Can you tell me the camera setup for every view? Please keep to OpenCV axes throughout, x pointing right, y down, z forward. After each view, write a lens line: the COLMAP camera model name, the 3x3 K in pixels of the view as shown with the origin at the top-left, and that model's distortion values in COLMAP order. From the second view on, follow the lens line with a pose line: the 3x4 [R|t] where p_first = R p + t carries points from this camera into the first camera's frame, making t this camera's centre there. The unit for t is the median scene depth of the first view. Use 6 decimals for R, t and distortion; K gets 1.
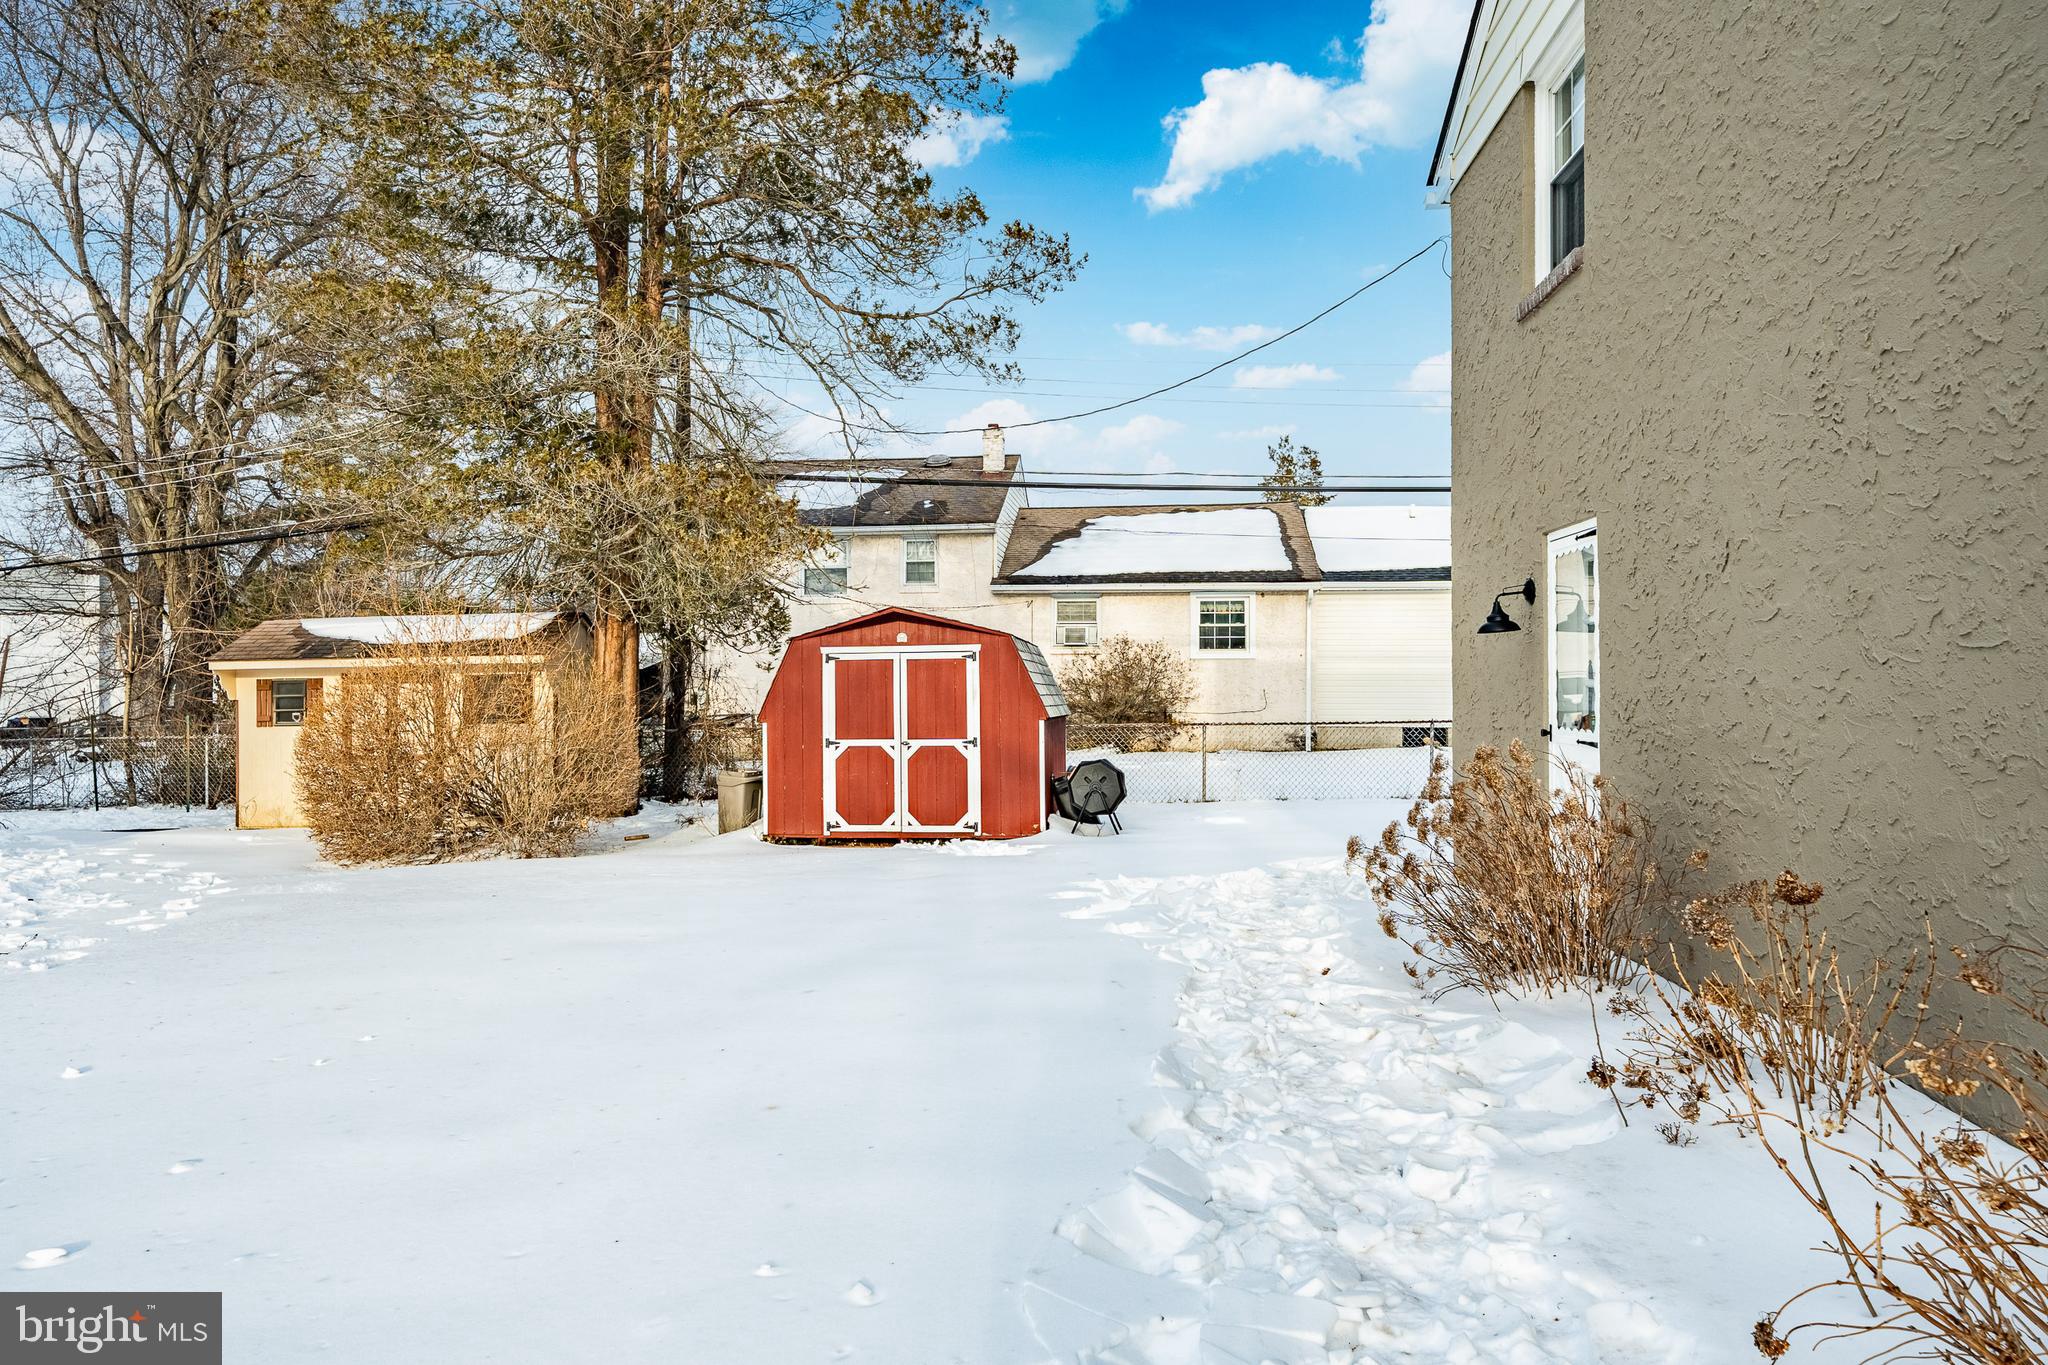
lens RADIAL K [[1449.3, 0, 962.8], [0, 1449.3, 609.0], [0, 0, 1]] dist [0.003401, 0.001229]
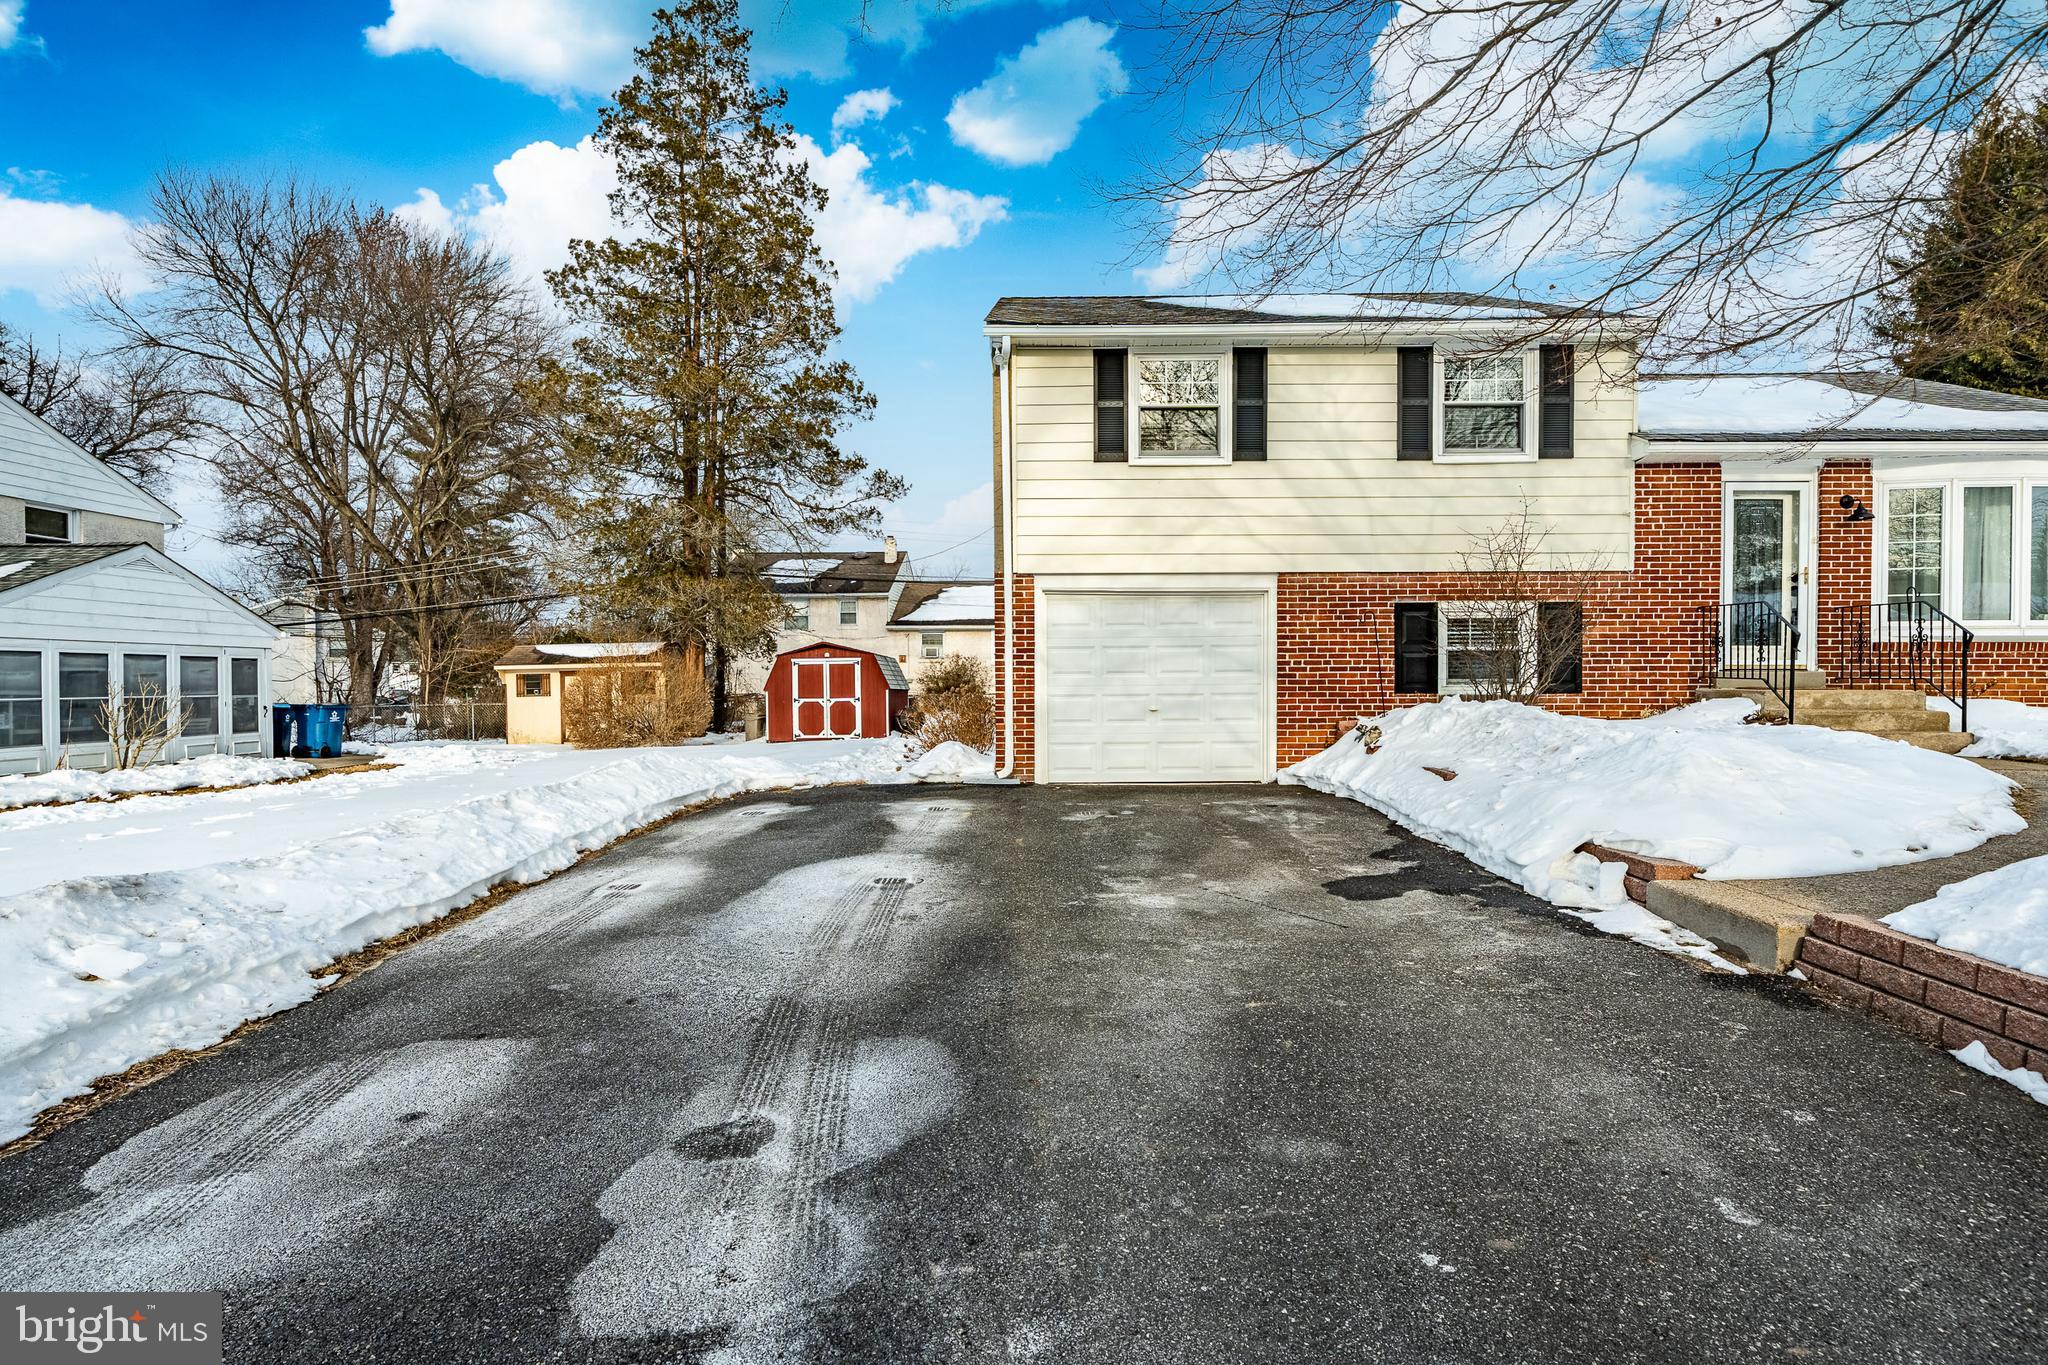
lens RADIAL K [[1010.9, 0, 1010.1], [0, 1010.9, 664.4], [0, 0, 1]] dist [0.003368, 0.000361]
pose [[0.994050, -0.001540, 0.108915, 0.062450], [-0.001914, 0.999499, 0.031593, -0.013779], [-0.108909, -0.031614, 0.993549, -0.547167]]
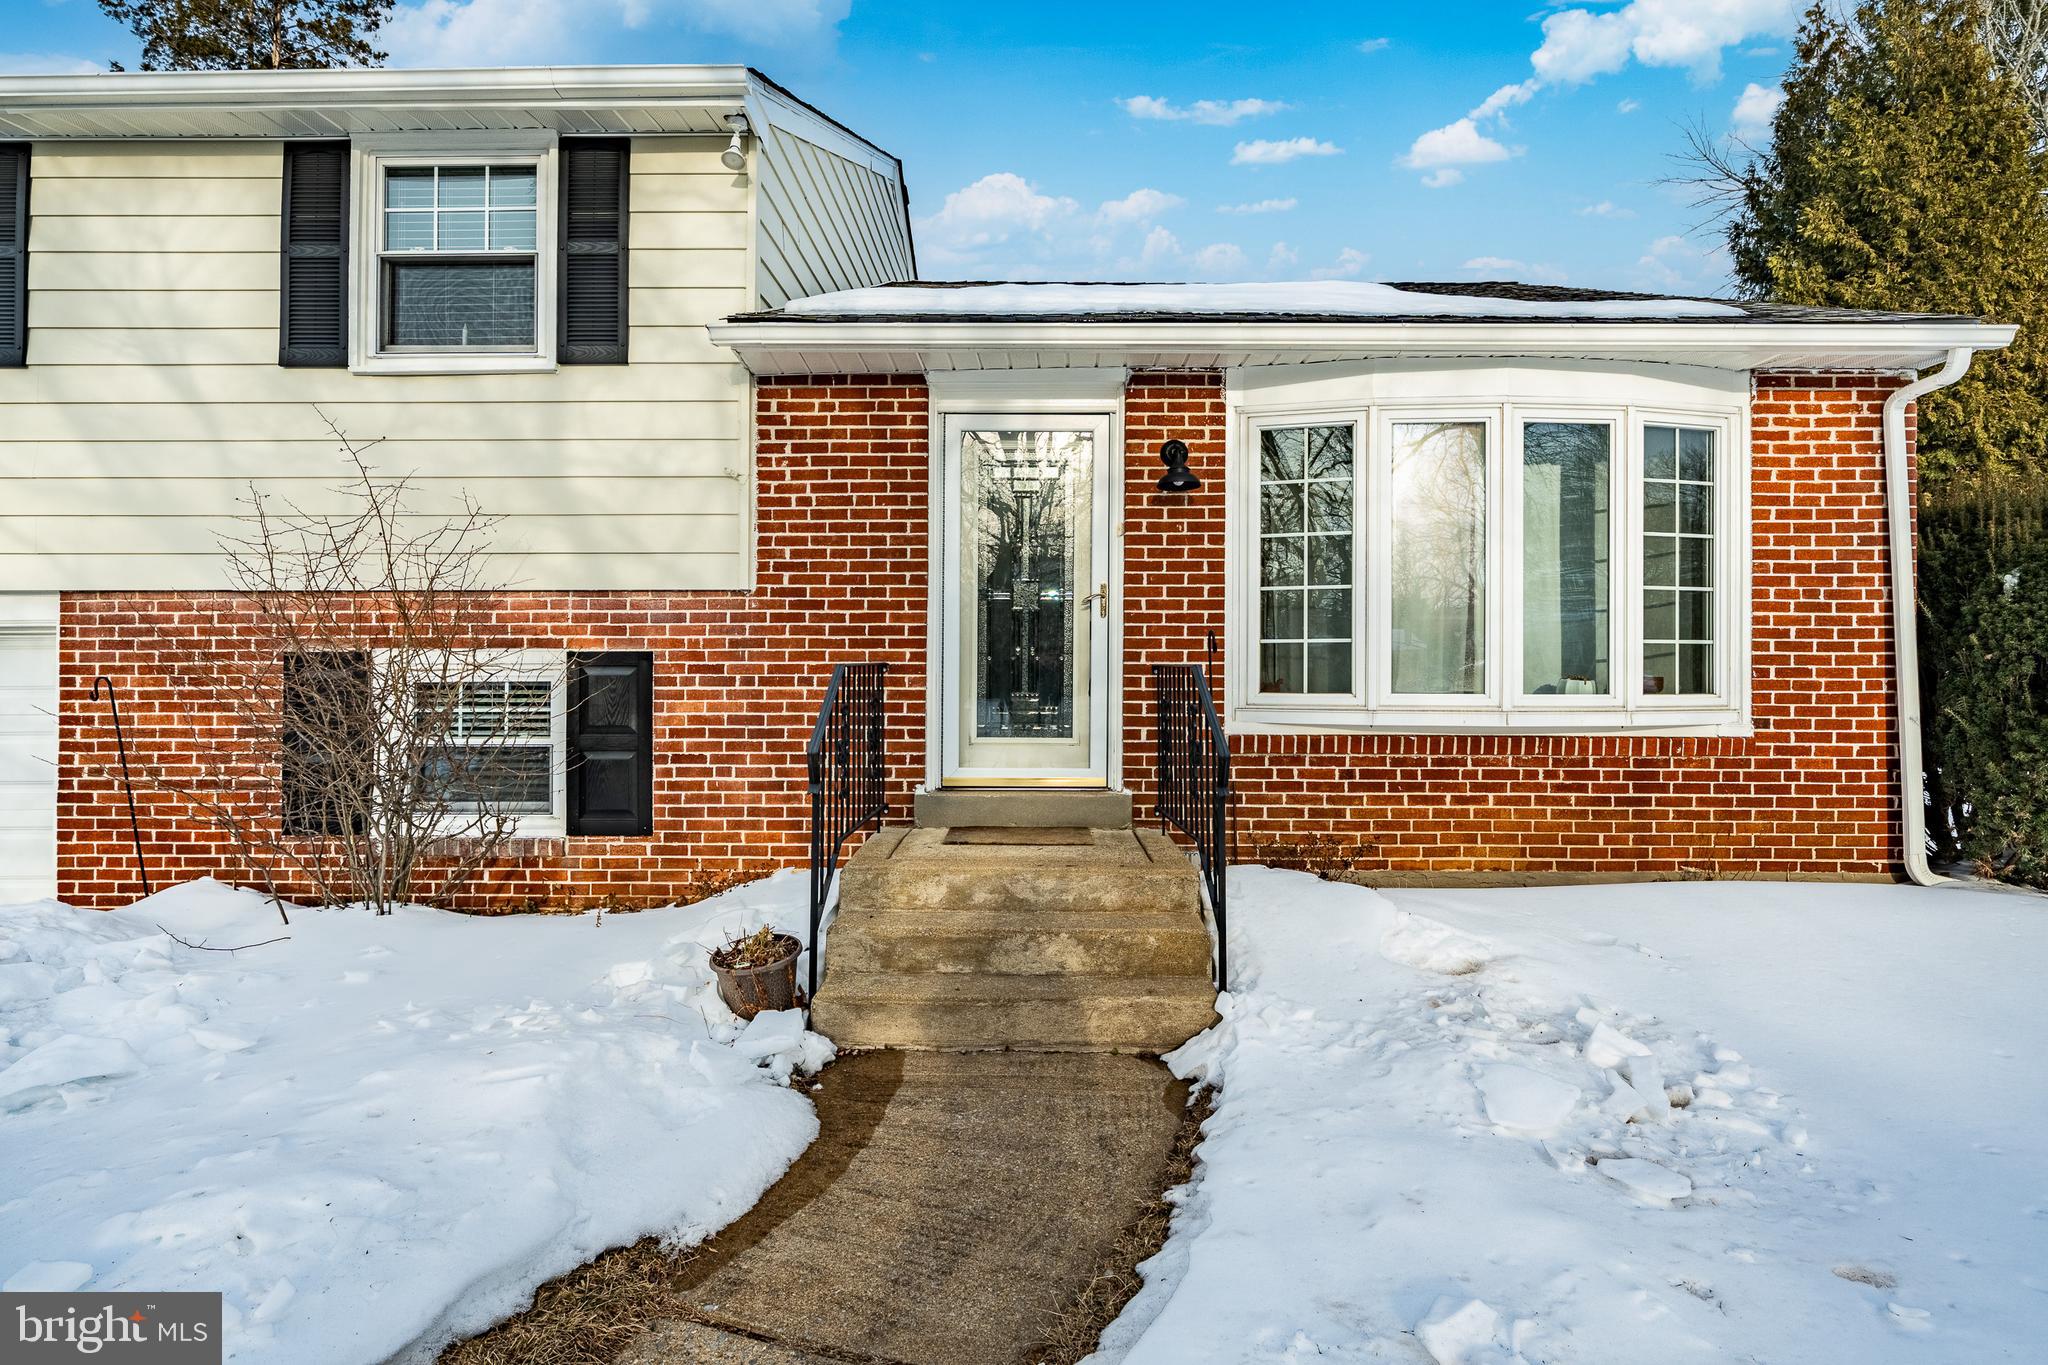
lens RADIAL K [[966.8, 0, 1037.4], [0, 966.8, 636.9], [0, 0, 1]] dist [-0.002376, -0.000116]
pose [[0.993223, 0.003084, 0.116180, 0.543009], [-0.004268, 0.999942, 0.009938, -0.040204], [-0.116142, -0.010366, 0.993178, -0.283532]]
